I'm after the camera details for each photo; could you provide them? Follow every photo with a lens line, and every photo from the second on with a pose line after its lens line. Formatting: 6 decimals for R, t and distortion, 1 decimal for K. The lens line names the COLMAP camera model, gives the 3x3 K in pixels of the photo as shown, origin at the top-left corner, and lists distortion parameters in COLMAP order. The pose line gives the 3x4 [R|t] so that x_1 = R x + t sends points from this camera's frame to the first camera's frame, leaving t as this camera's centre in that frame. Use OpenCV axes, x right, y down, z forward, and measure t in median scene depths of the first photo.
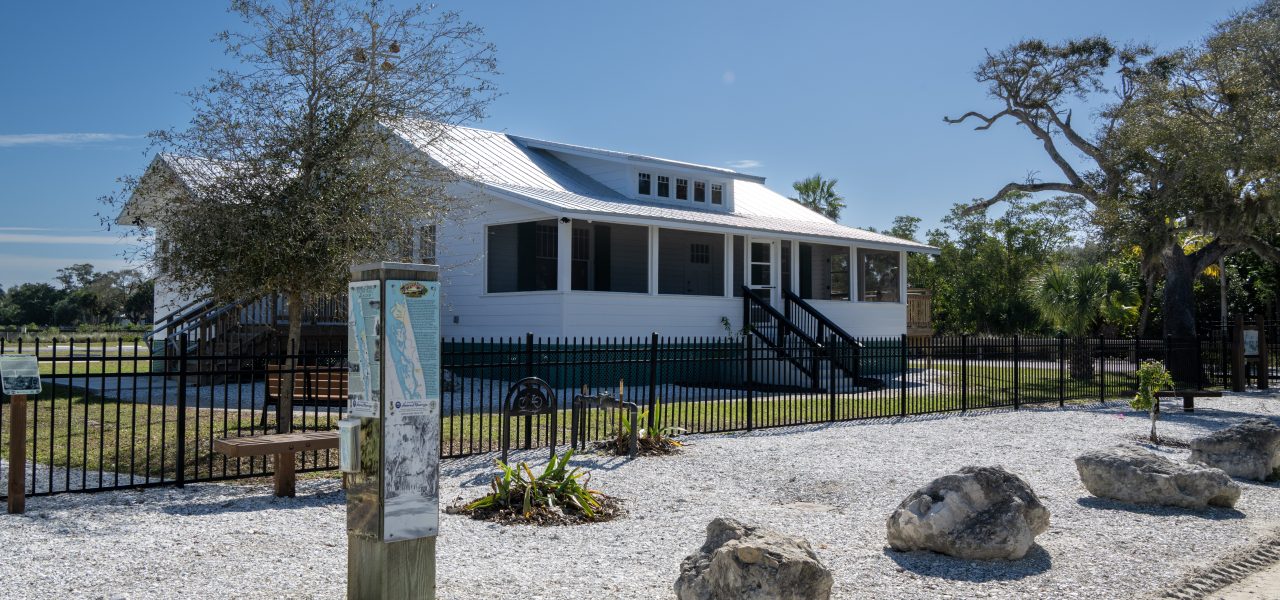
lens RADIAL K [[1055.8, 0, 642.9], [0, 1055.8, 298.3], [0, 0, 1]] dist [0.010815, -0.021044]
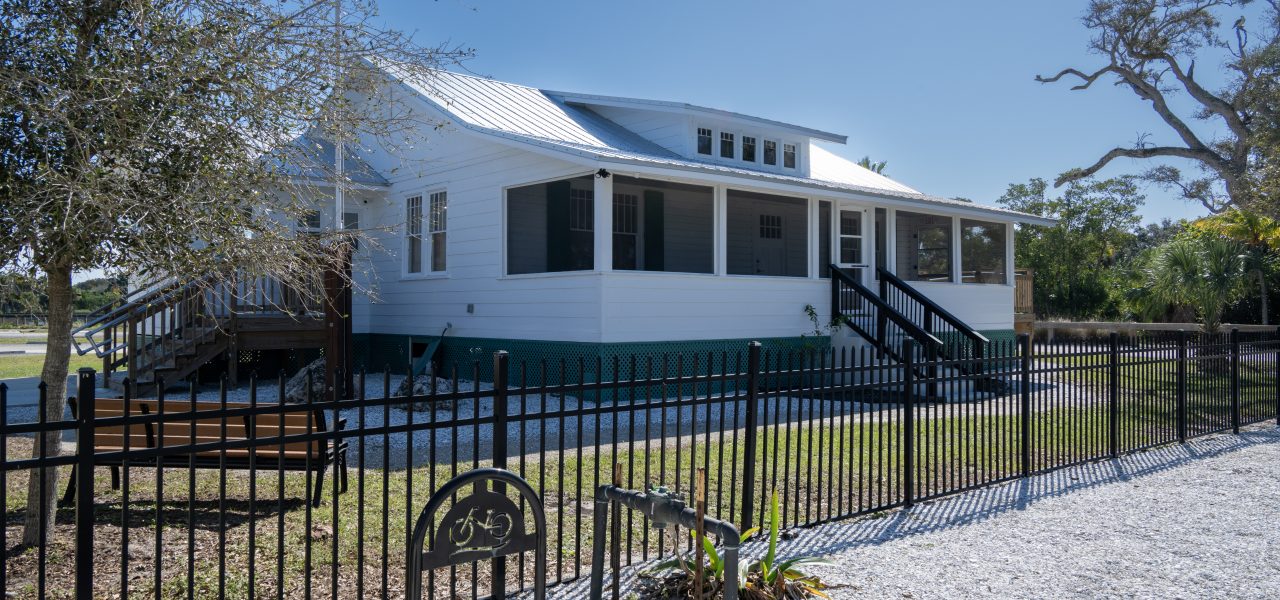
lens RADIAL K [[925.5, 0, 641.9], [0, 925.5, 299.2], [0, 0, 1]] dist [0.000104, -0.001416]
pose [[0.998666, -0.004433, -0.051442, -0.010968], [0.005351, 0.999829, 0.017718, 0.001486], [0.051355, -0.017970, 0.998519, 0.283874]]
